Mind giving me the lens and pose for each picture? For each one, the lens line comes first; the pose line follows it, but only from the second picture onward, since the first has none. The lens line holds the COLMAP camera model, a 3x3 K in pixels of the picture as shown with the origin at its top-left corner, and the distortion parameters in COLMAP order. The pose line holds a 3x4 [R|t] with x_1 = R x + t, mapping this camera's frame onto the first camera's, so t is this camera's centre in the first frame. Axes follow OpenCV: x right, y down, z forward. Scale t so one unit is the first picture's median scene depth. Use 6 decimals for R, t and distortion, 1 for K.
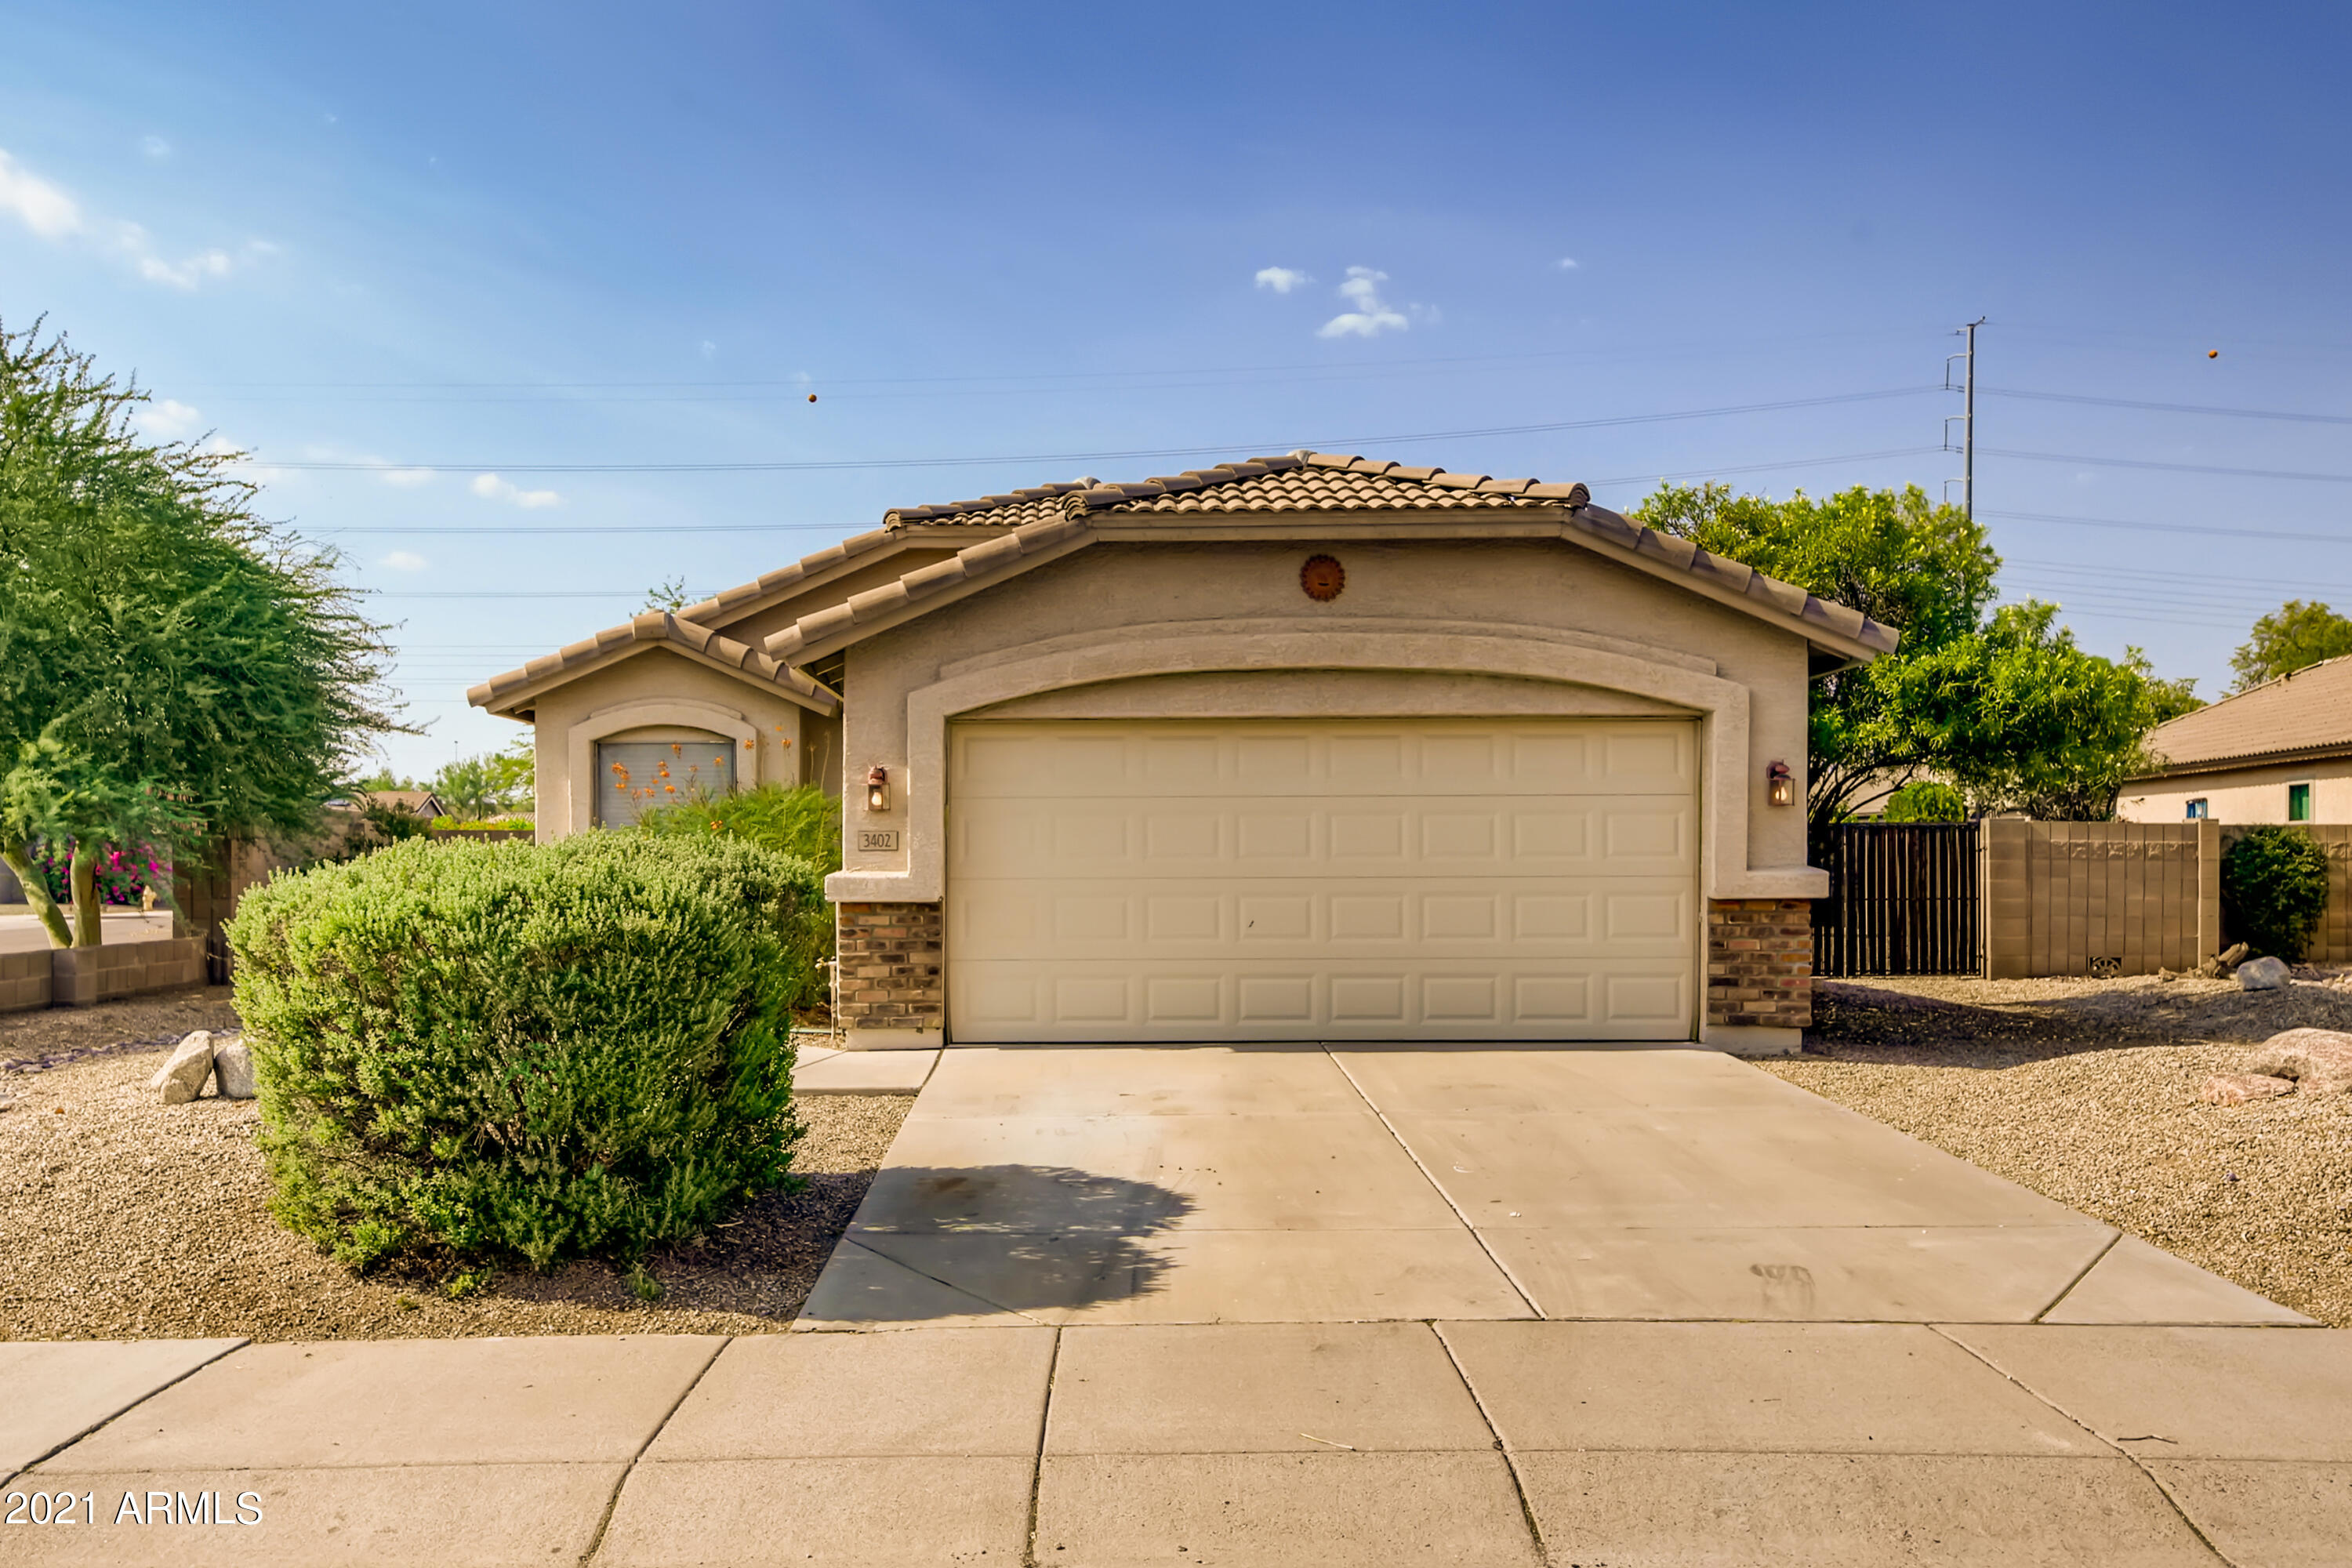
lens RADIAL K [[1770.5, 0, 1176.0], [0, 1770.5, 784.0], [0, 0, 1]] dist [0.009704, 0.004431]
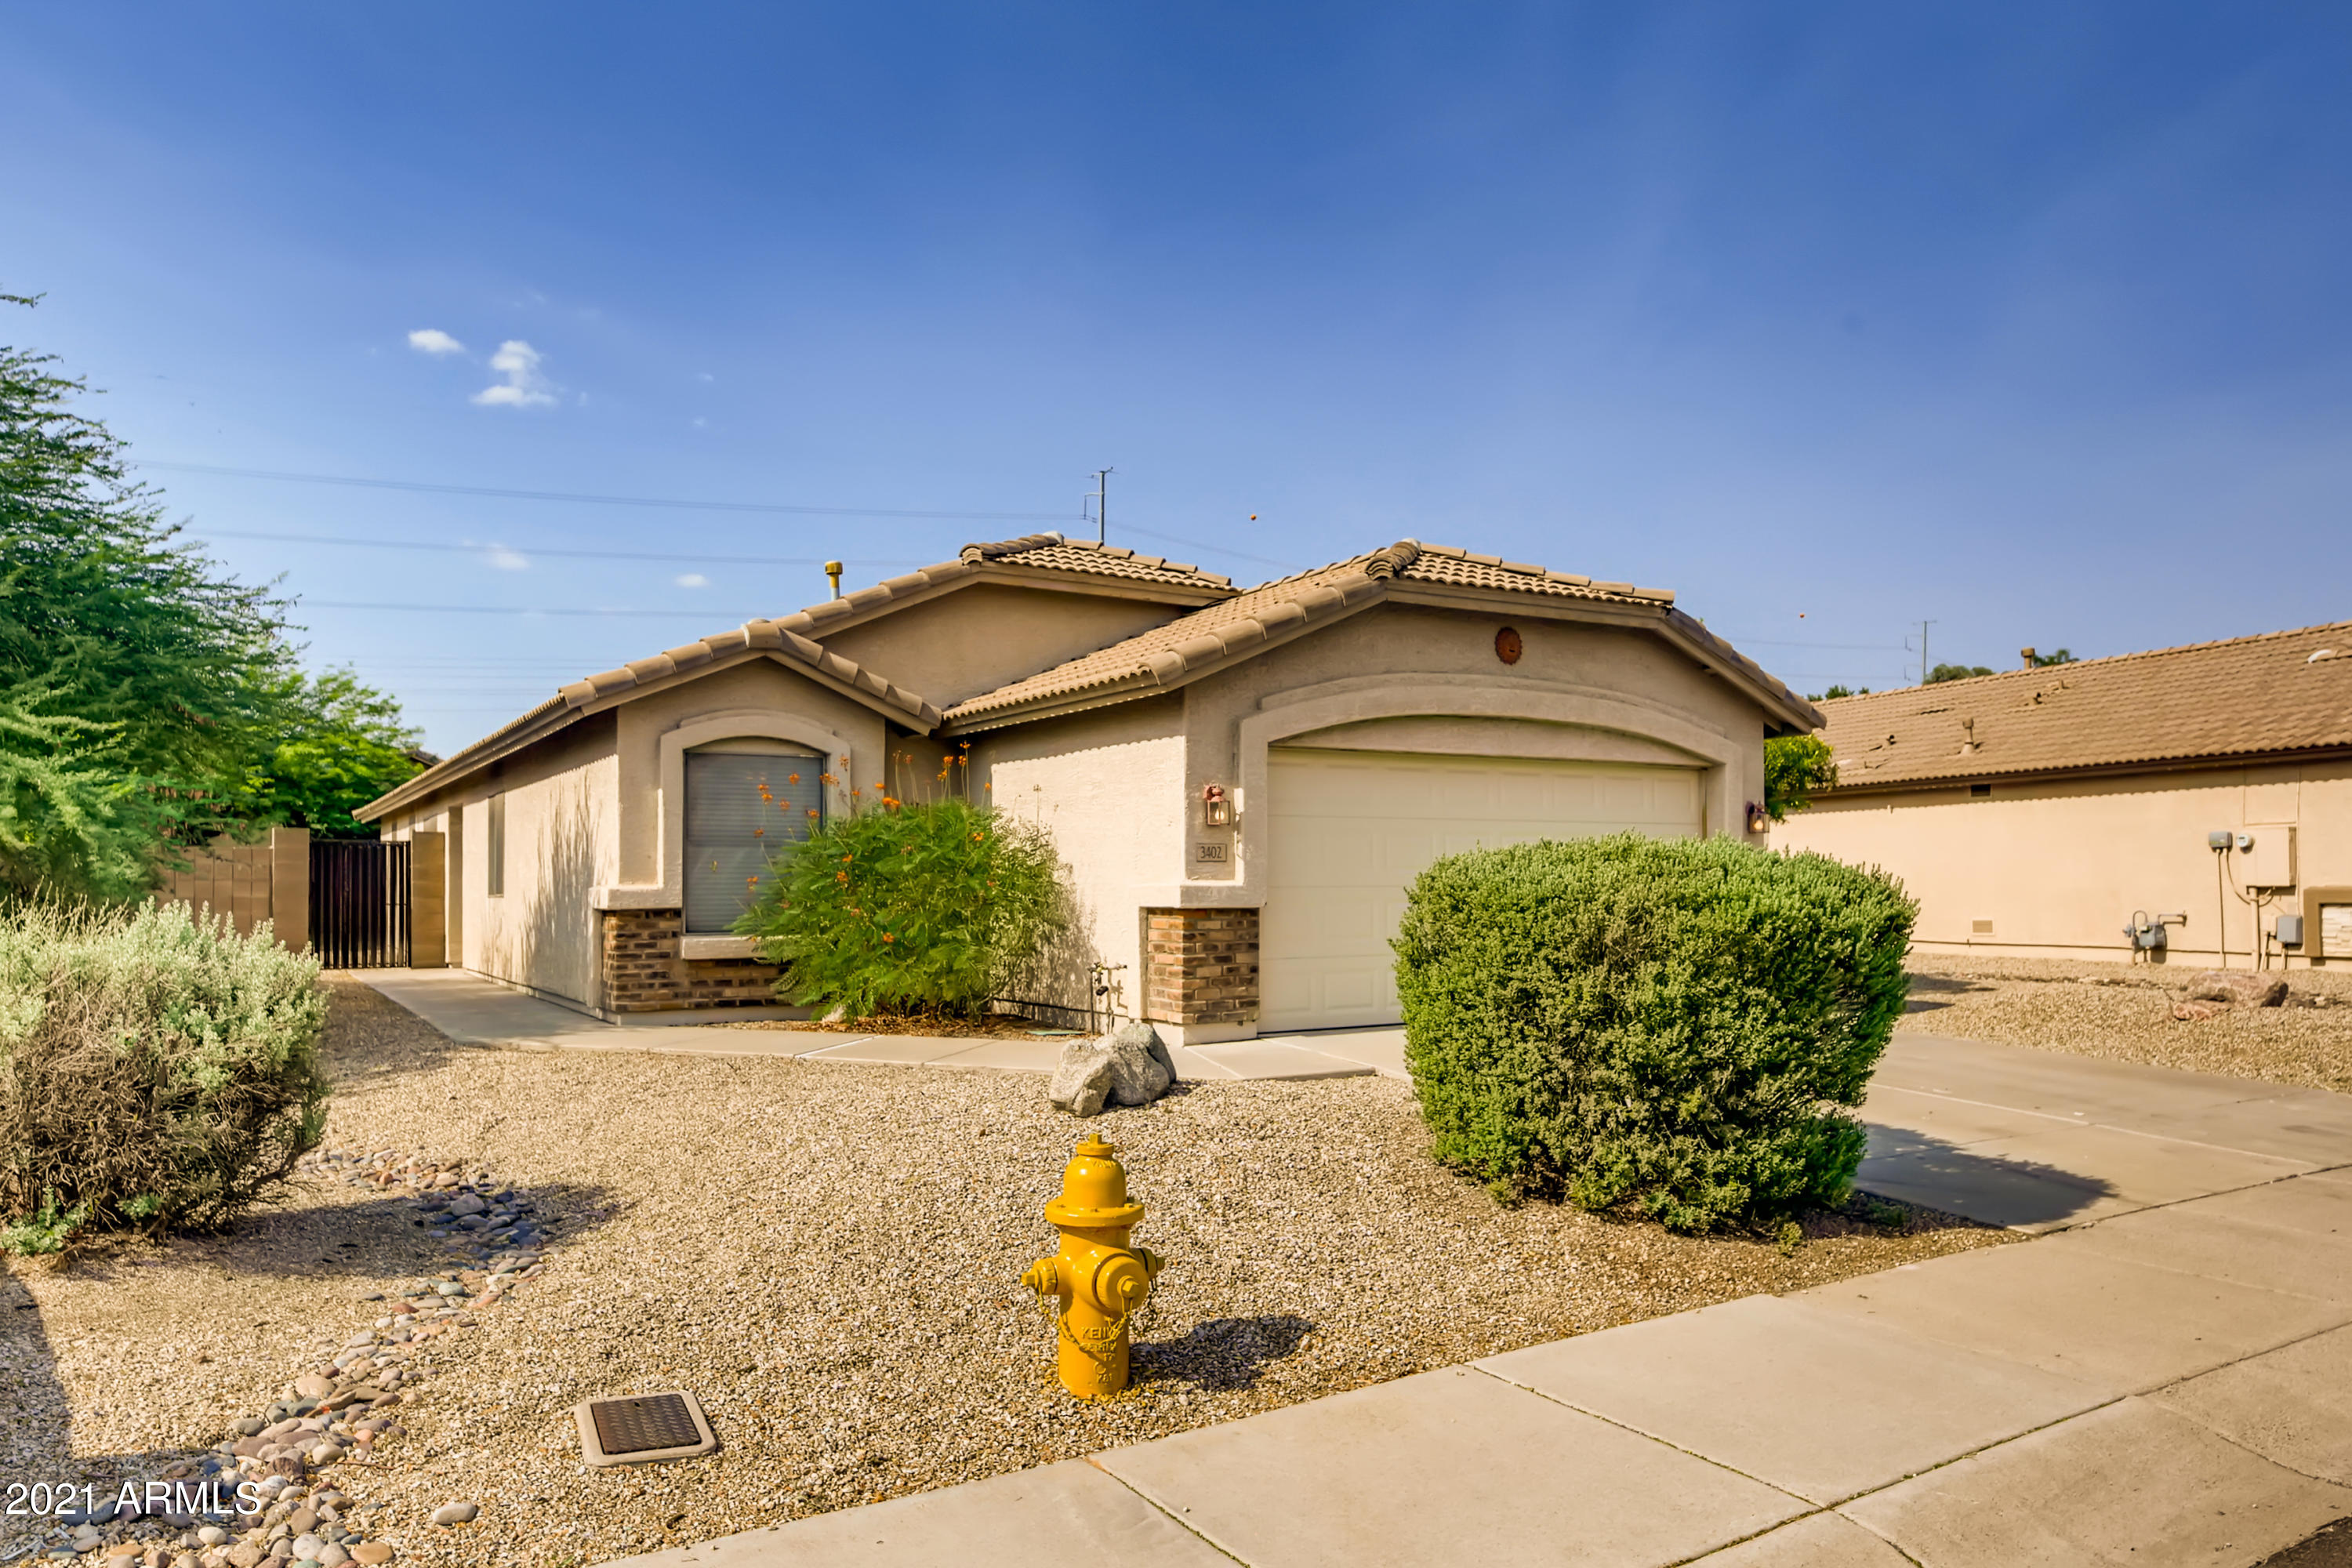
lens RADIAL K [[1534.4, 0, 1176.0], [0, 1534.4, 784.0], [0, 0, 1]] dist [0.003920, 0.000325]
pose [[0.861854, 0.031309, 0.506190, -0.670909], [-0.019268, 0.999393, -0.029009, 0.017463], [-0.506791, 0.015248, 0.861934, 0.186210]]
